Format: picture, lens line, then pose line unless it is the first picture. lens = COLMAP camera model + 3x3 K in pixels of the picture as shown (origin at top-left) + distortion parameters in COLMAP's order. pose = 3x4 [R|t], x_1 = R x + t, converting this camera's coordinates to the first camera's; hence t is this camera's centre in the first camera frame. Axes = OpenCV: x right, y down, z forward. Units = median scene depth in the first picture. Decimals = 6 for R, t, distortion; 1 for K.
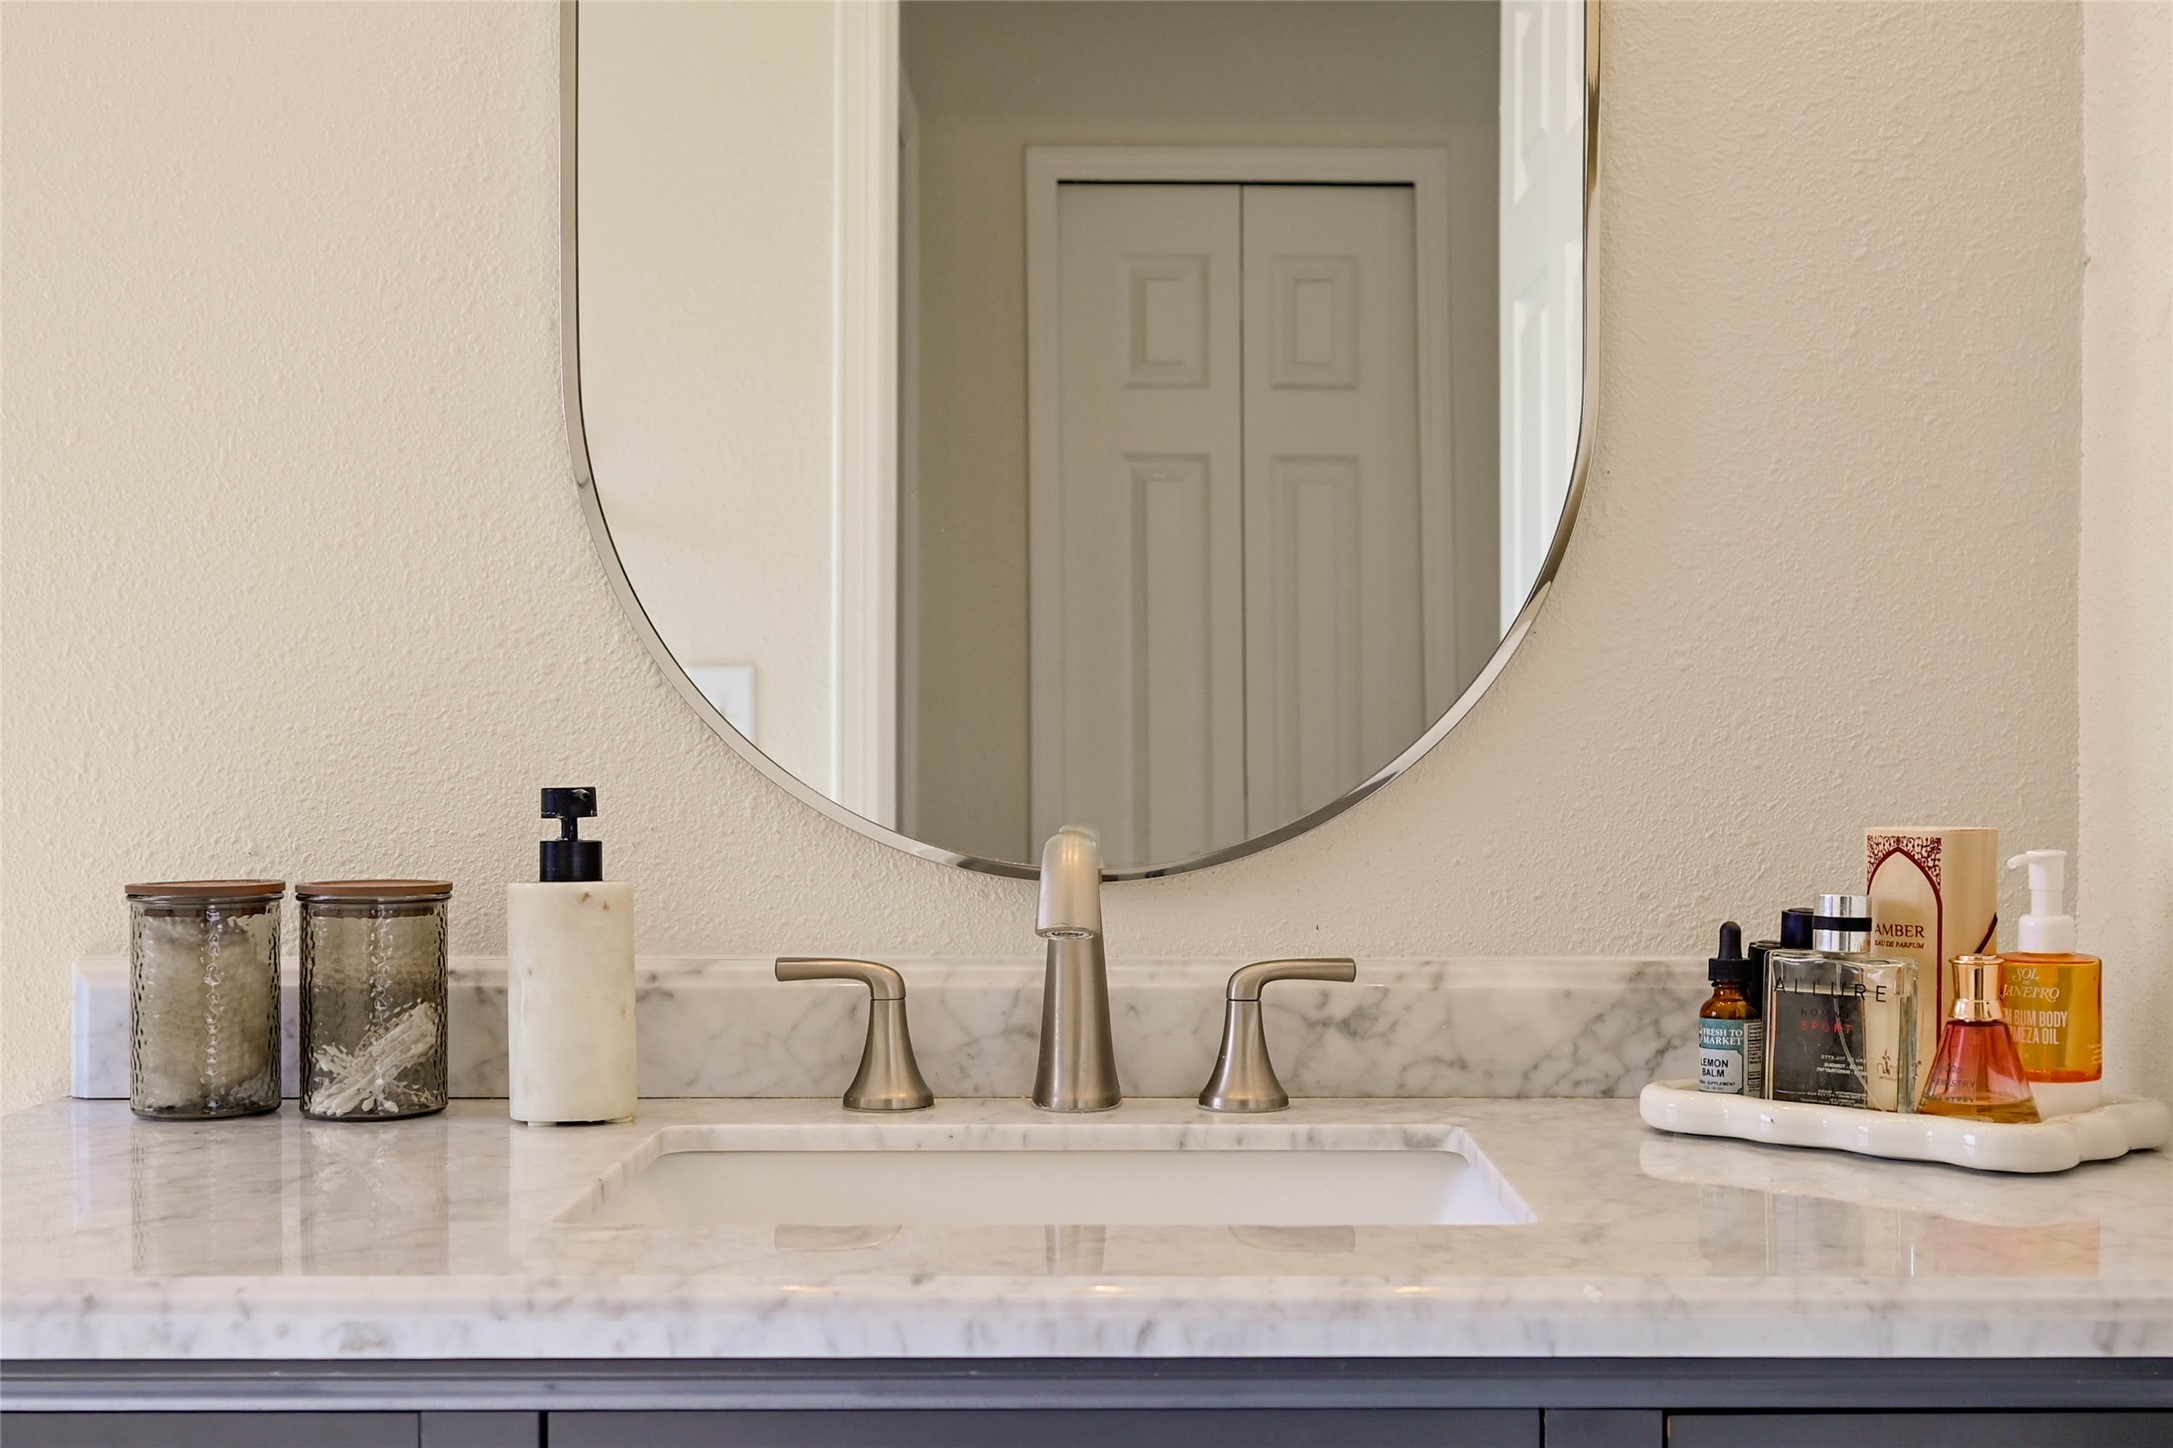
lens RADIAL K [[2554.9, 0, 1086.5], [0, 2554.9, 724.0], [0, 0, 1]] dist [-0.010070, 0.020920]
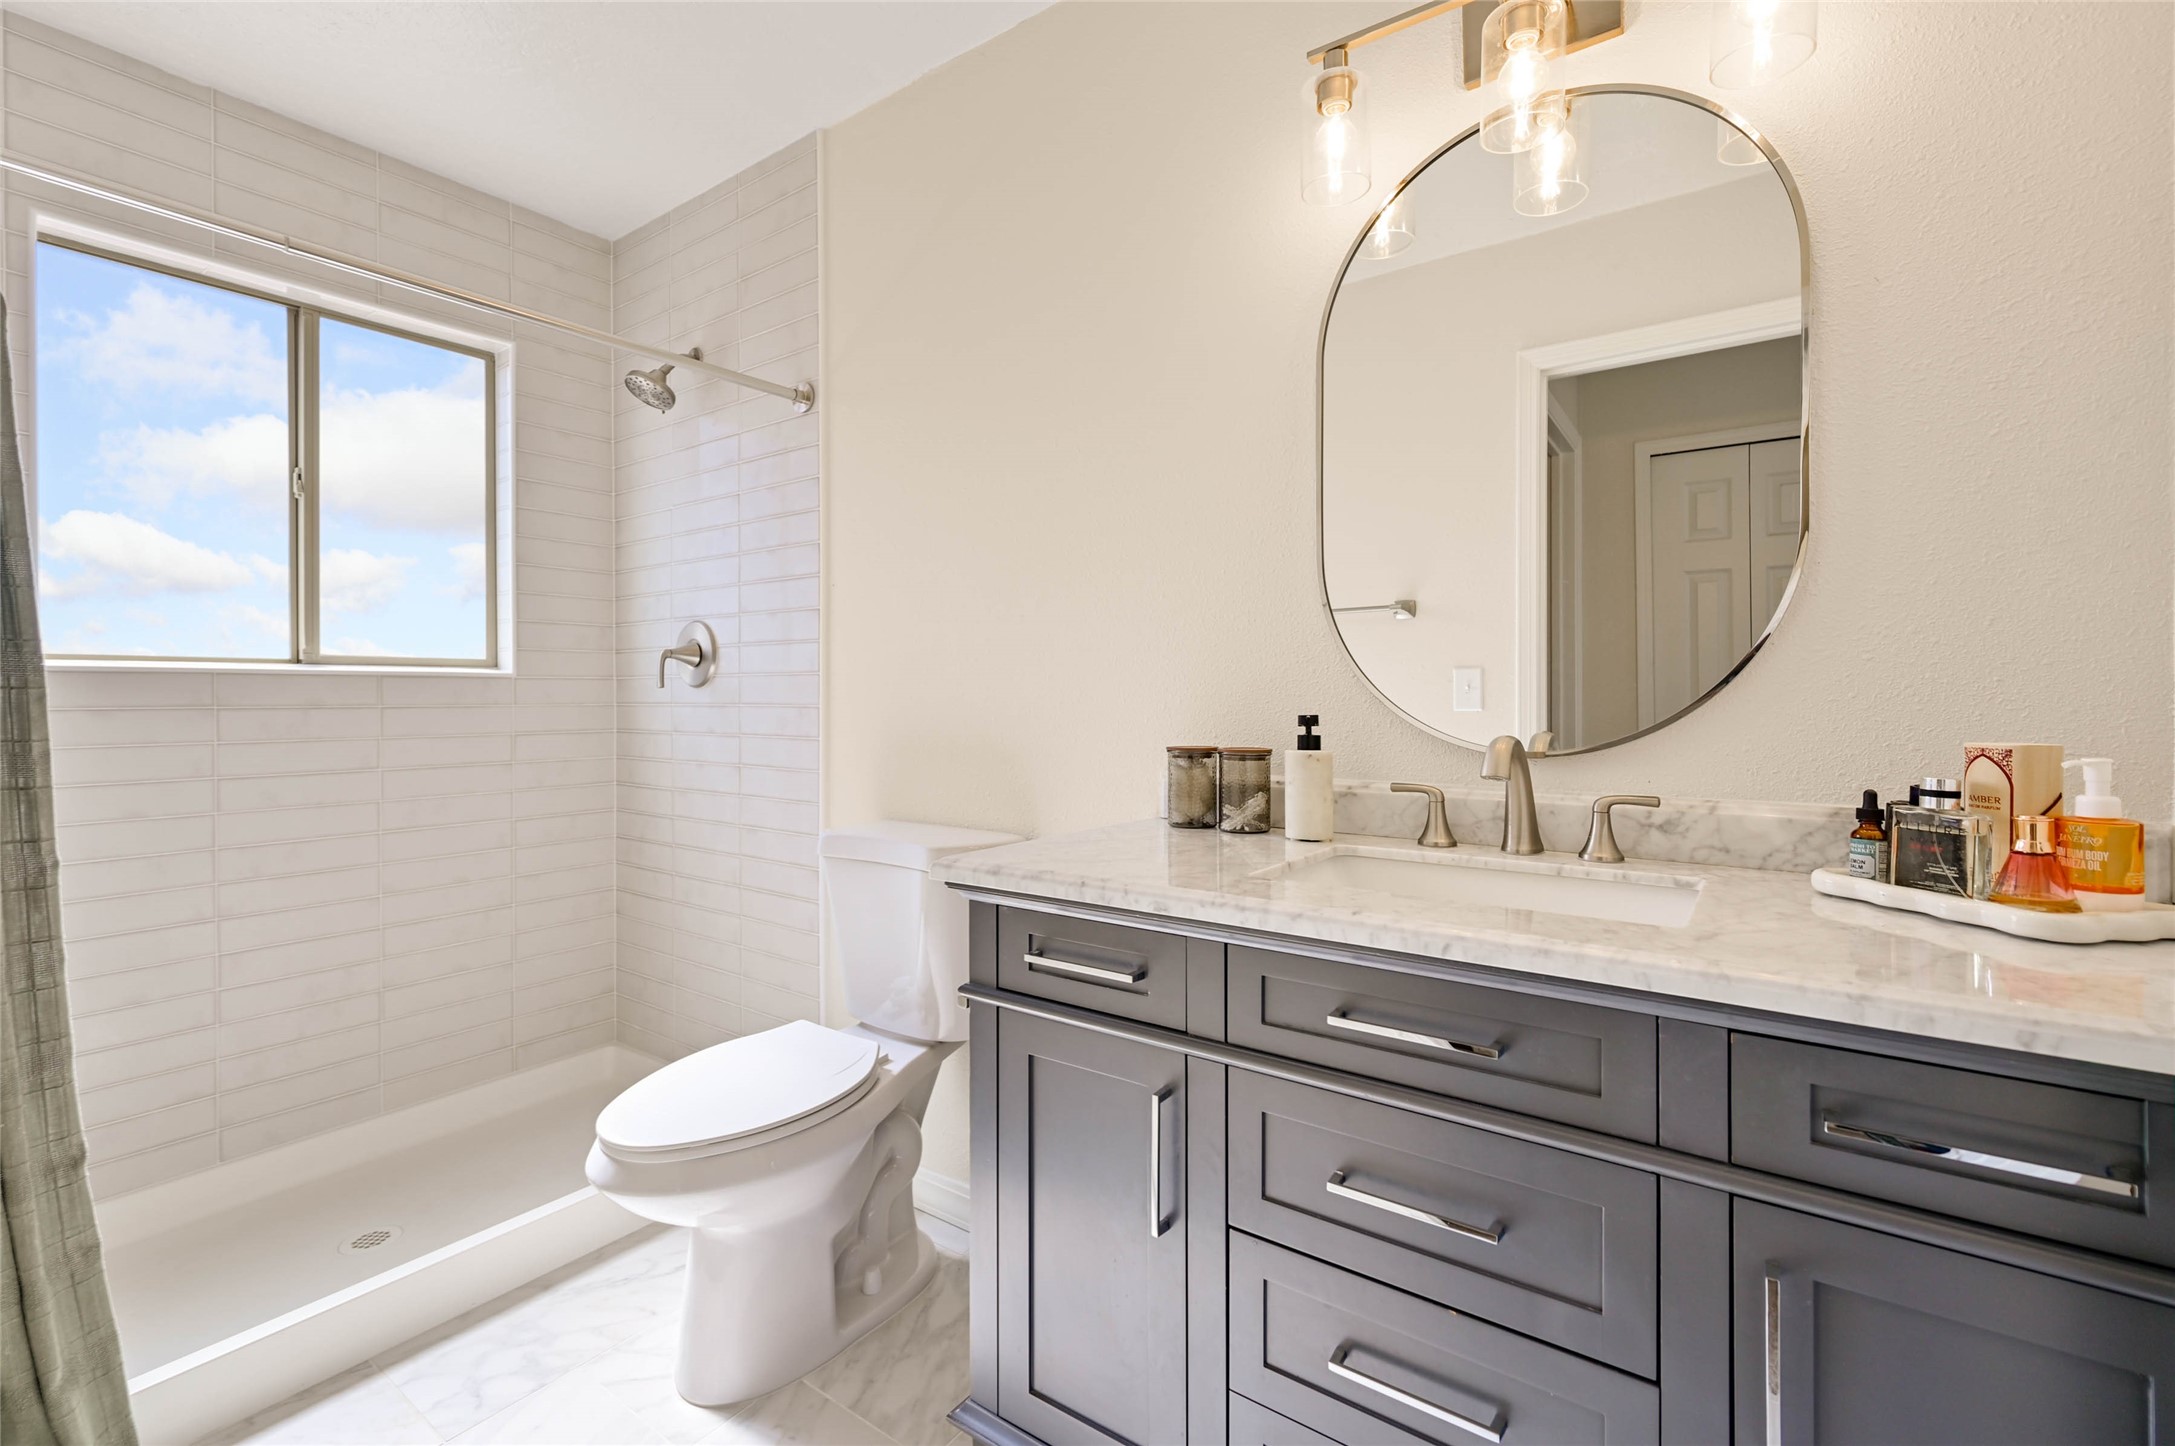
lens RADIAL K [[925.4, 0, 1153.4], [0, 925.4, 688.8], [0, 0, 1]] dist [0.002247, 0.000217]
pose [[0.811153, -0.008258, -0.584776, 0.225458], [0.005642, 0.999964, -0.006296, 0.002420], [0.584807, 0.001807, 0.811171, 0.112048]]
